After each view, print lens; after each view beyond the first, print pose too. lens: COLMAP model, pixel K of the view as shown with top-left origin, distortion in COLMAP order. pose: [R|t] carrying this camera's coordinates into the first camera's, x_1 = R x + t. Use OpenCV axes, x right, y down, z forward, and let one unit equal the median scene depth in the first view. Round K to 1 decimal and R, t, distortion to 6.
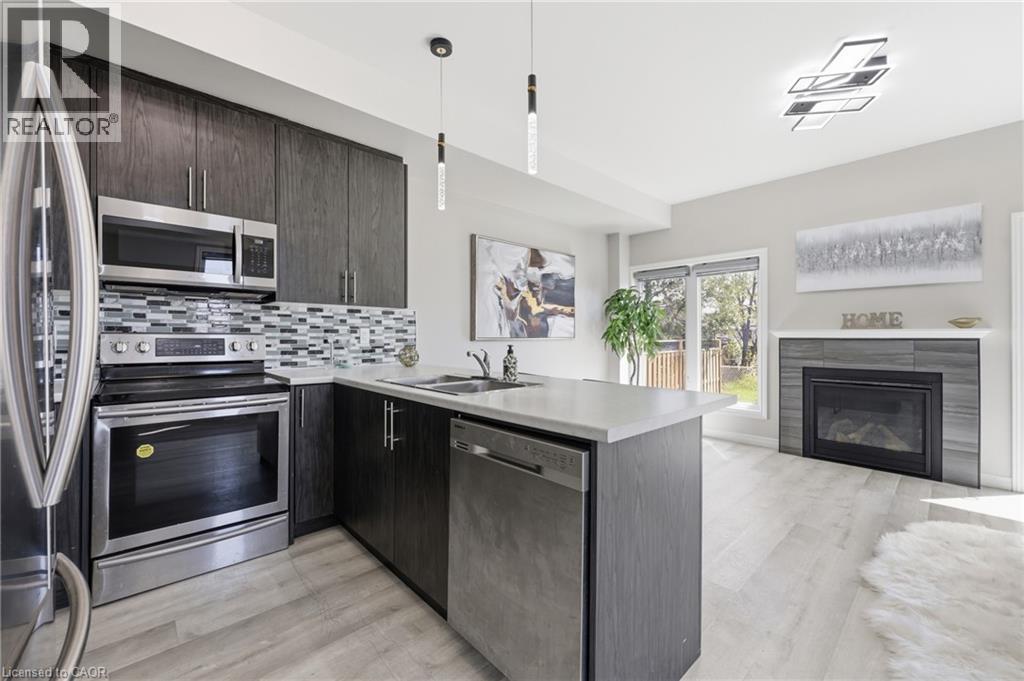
lens RADIAL K [[417.9, 0, 506.8], [0, 417.9, 334.2], [0, 0, 1]] dist [-0.002075, -0.000116]
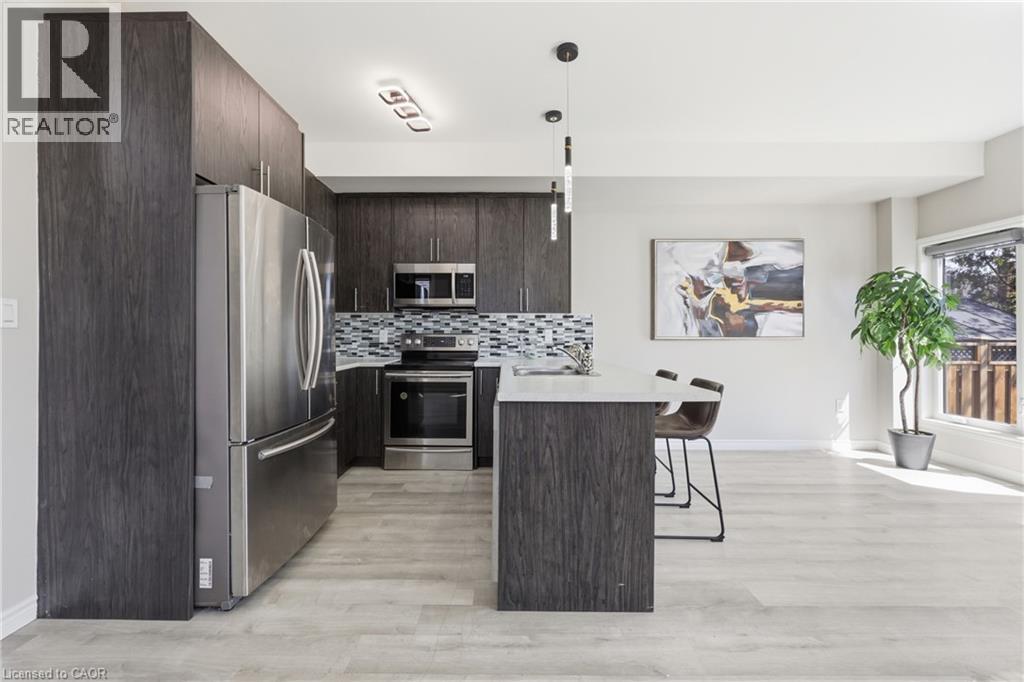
lens RADIAL K [[426.5, 0, 496.3], [0, 426.5, 331.1], [0, 0, 1]] dist [0.000285, 0.000090]
pose [[0.724767, -0.007453, -0.688954, 0.447628], [0.003845, 0.999970, -0.006772, -0.000514], [0.688984, 0.002259, 0.724773, -0.070037]]
